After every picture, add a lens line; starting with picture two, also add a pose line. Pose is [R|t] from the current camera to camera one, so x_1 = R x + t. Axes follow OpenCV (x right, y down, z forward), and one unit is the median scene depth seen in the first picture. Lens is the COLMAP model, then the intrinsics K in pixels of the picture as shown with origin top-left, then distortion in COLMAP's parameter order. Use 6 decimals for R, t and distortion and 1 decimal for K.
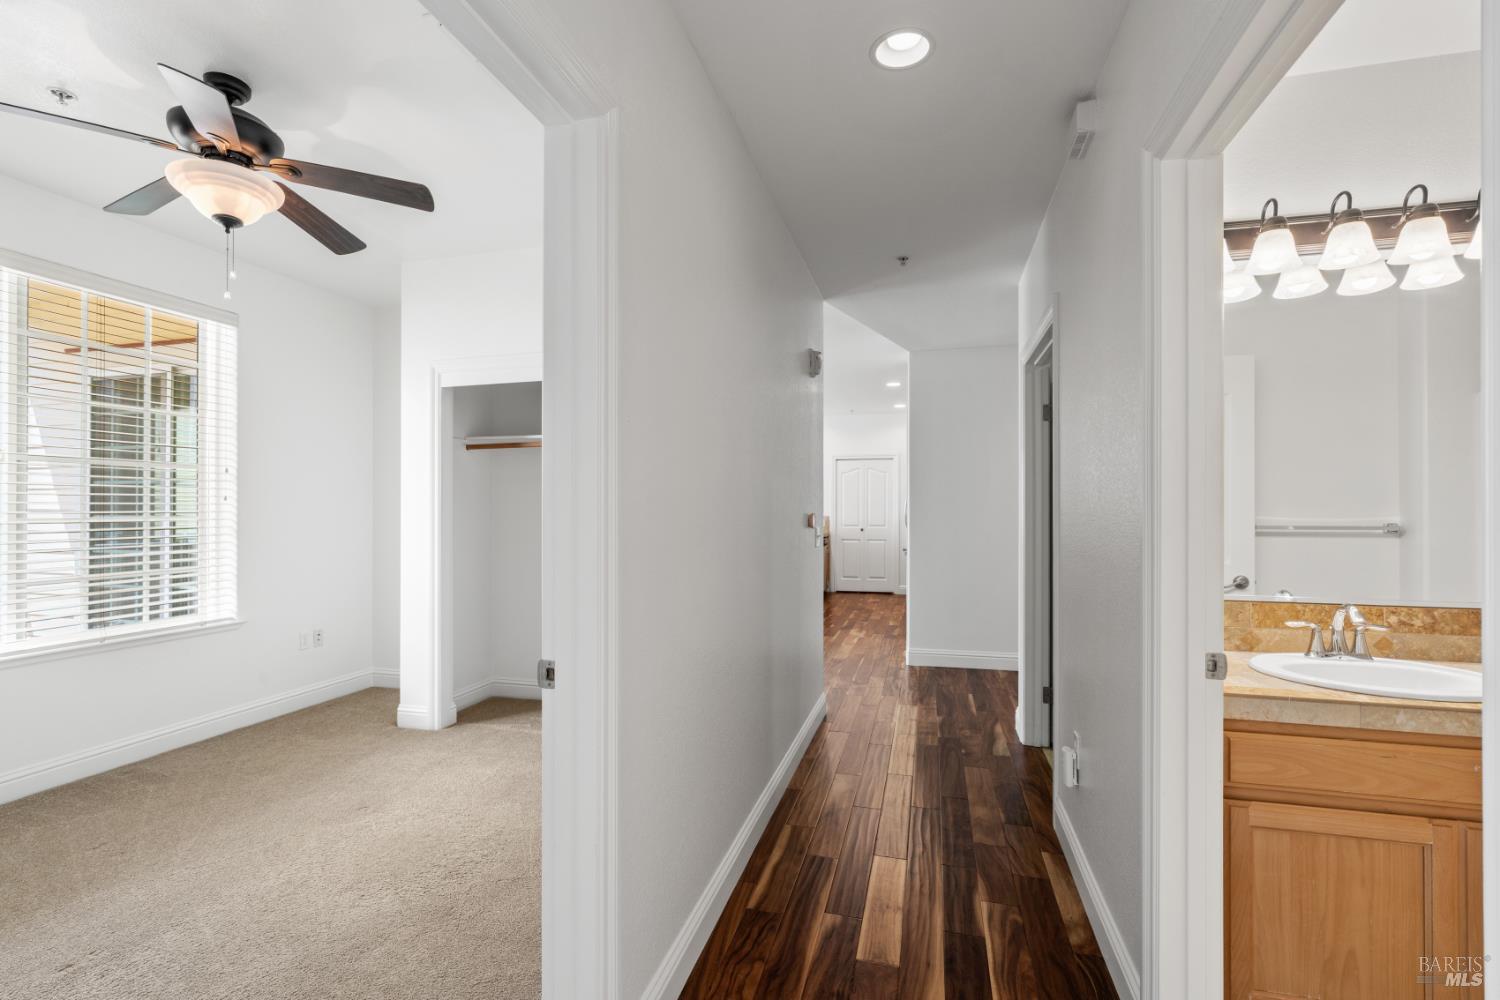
lens RADIAL K [[681.4, 0, 748.5], [0, 681.4, 506.4], [0, 0, 1]] dist [-0.004720, 0.000626]
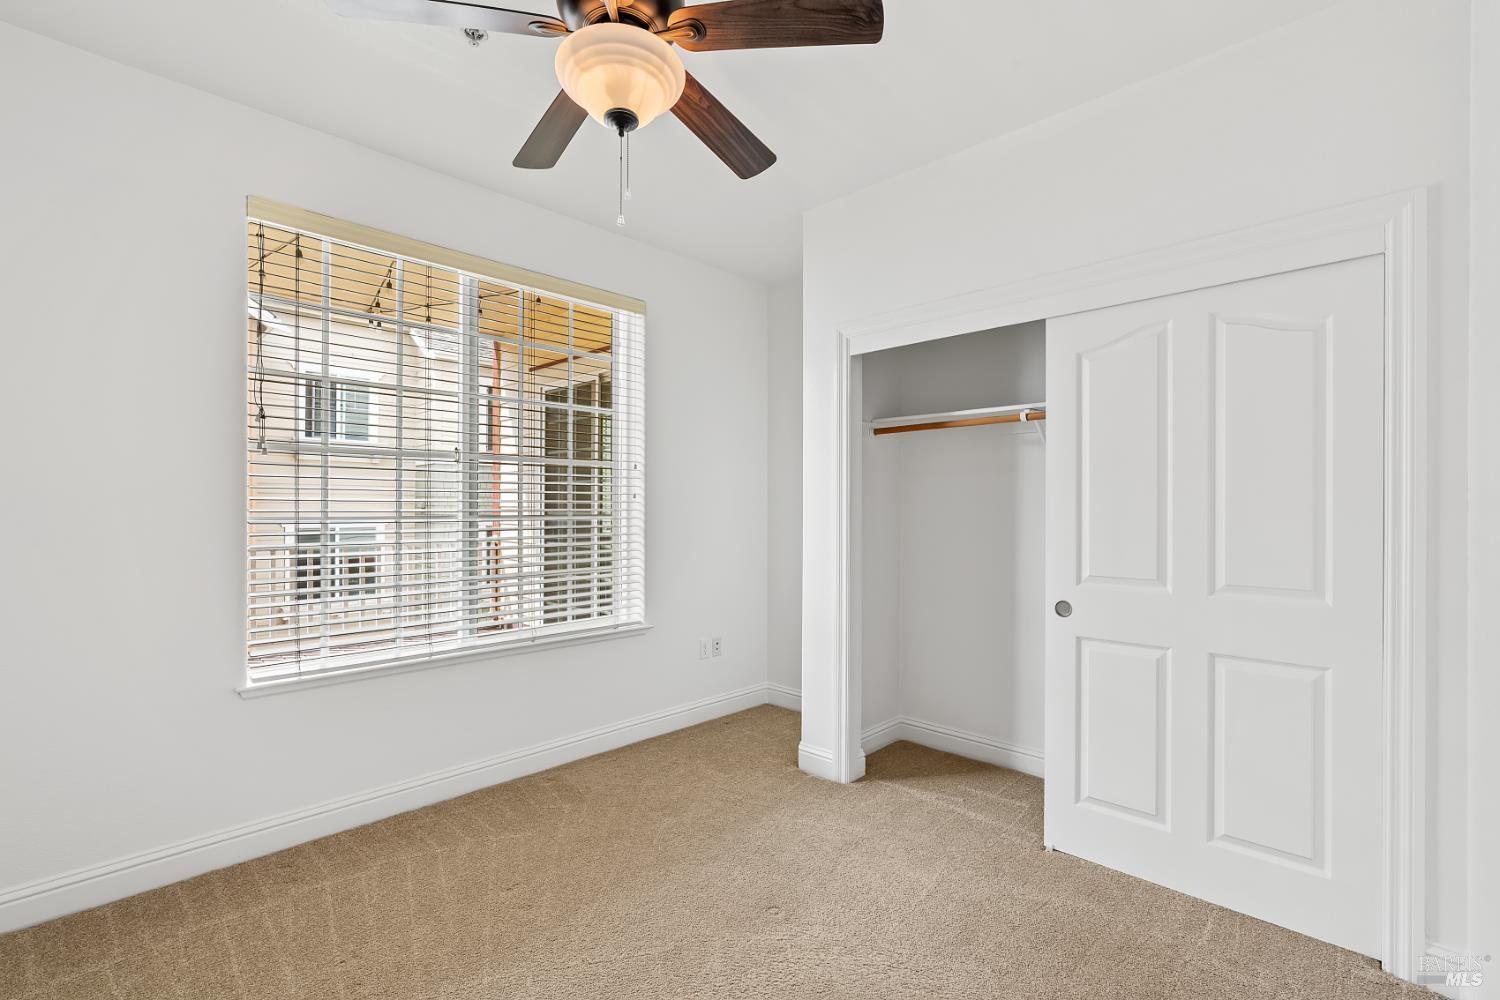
lens RADIAL K [[681.4, 0, 748.5], [0, 681.4, 506.4], [0, 0, 1]] dist [-0.004720, 0.000626]
pose [[0.873191, 0.002555, -0.487372, -0.188258], [-0.000313, 0.999989, 0.004680, -0.002136], [0.487379, -0.003934, 0.873182, 0.277921]]
